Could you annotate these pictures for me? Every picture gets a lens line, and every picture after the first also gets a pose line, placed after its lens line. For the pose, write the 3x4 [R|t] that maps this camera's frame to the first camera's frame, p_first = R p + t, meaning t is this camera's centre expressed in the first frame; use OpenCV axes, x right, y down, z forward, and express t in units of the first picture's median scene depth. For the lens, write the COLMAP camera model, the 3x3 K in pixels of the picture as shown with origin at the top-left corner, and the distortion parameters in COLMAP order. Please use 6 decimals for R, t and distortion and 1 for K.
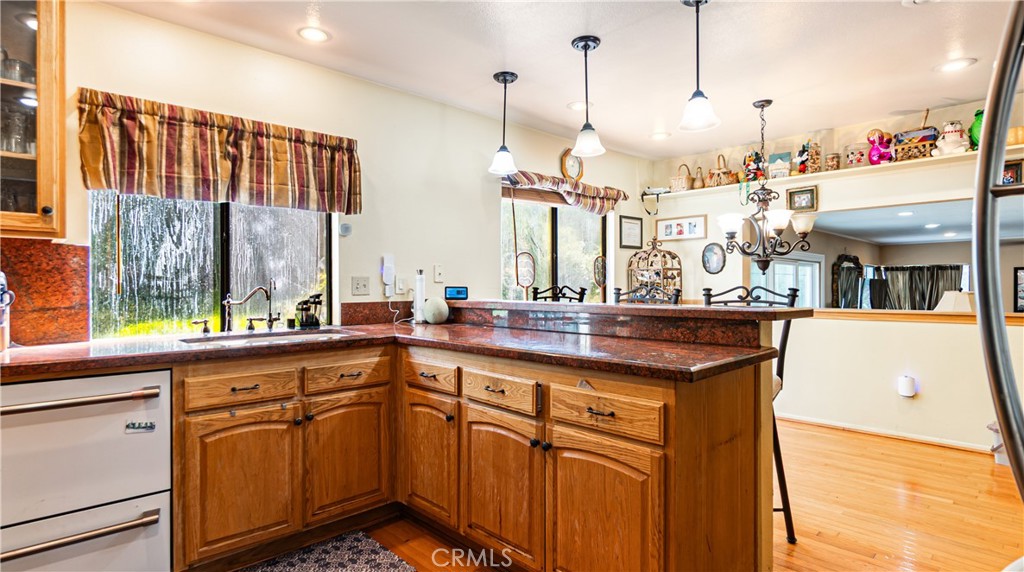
lens RADIAL K [[540.9, 0, 482.8], [0, 540.9, 283.1], [0, 0, 1]] dist [0.000576, -0.001870]
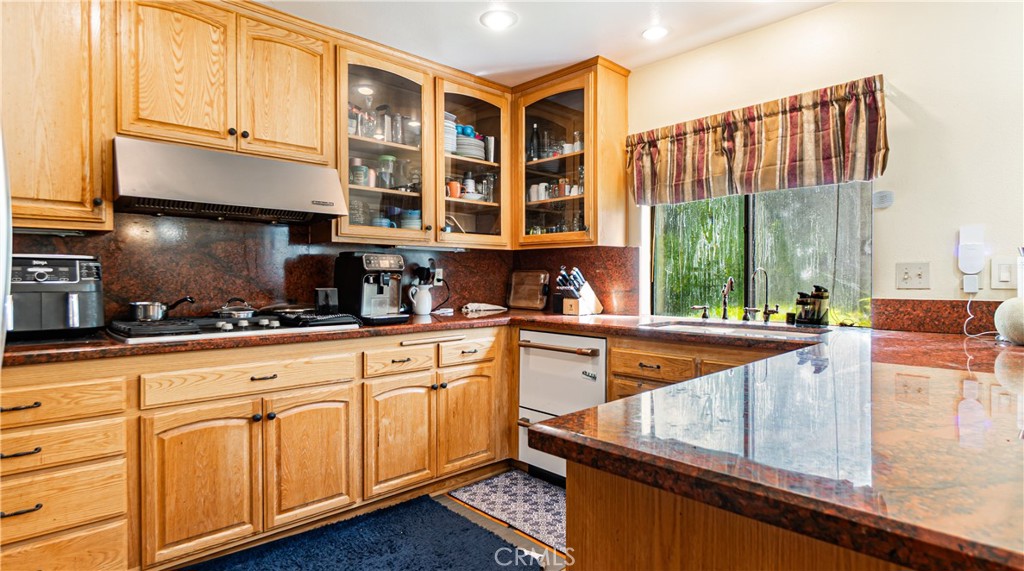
lens RADIAL K [[540.9, 0, 508.4], [0, 540.9, 281.8], [0, 0, 1]] dist [0.000576, -0.001870]
pose [[-0.006799, 0.011682, -0.999909, 0.563416], [0.006378, 0.999912, 0.011639, 0.001505], [0.999957, -0.006299, -0.006873, 0.572287]]
